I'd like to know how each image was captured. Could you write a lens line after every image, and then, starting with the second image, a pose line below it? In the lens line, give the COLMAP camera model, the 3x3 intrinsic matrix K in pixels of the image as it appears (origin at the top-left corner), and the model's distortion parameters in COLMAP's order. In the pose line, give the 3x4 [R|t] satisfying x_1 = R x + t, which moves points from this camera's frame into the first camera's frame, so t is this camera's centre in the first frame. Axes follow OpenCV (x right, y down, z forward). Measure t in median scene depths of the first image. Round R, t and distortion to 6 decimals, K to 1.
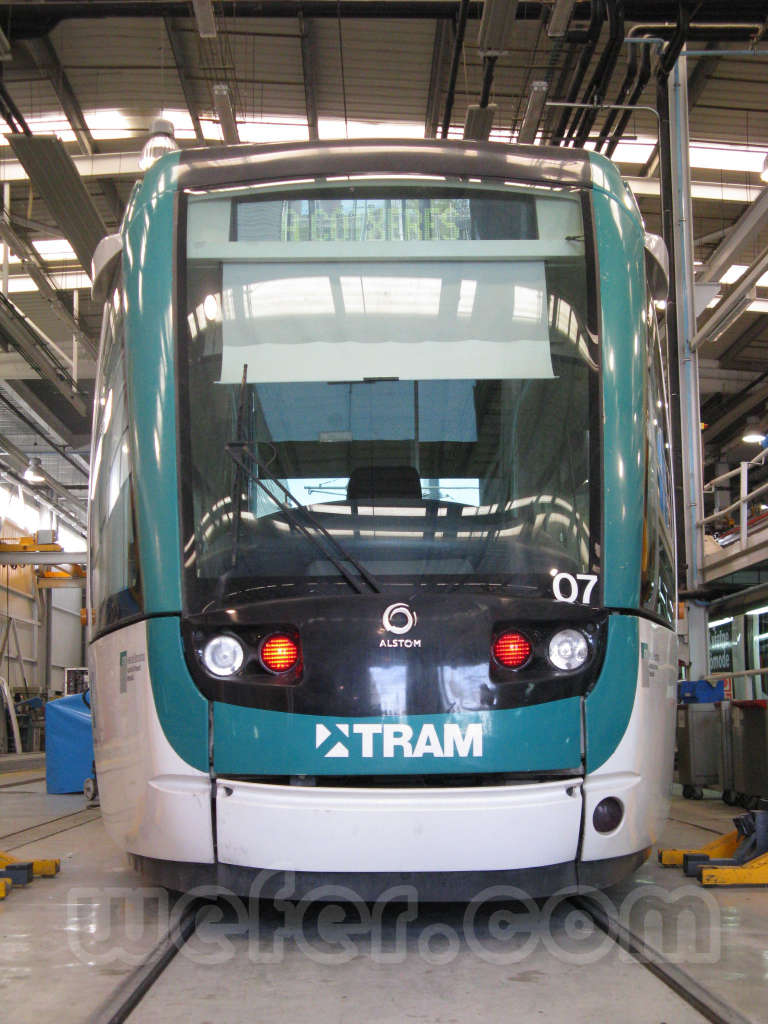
lens RADIAL K [[1609.6, 0, 384.0], [0, 1609.6, 512.0], [0, 0, 1]] dist [-0.037729, 0.023874]
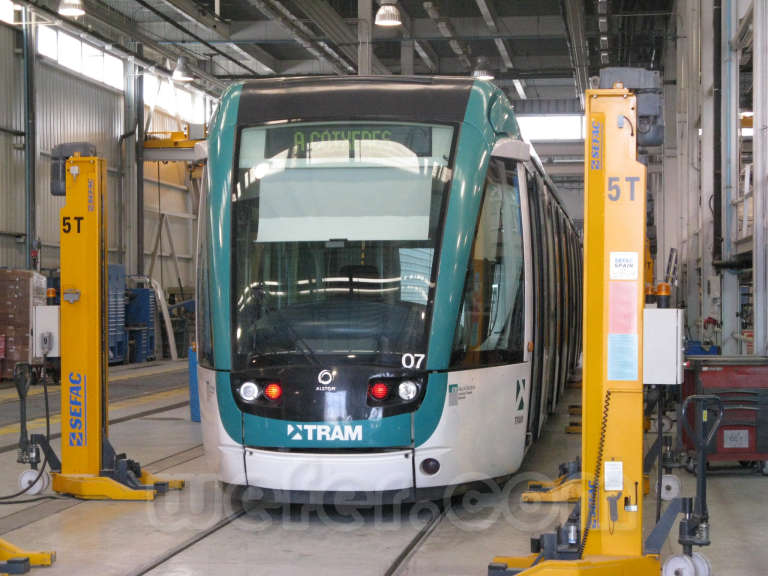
lens RADIAL K [[2270.4, 0, 384.0], [0, 2270.4, 288.0], [0, 0, 1]] dist [0.065544, 0.269578]
pose [[0.991110, 0.007767, -0.132818, 0.479232], [0.009936, 0.991185, 0.132113, -0.444911], [0.132673, -0.132258, 0.982296, -1.937203]]
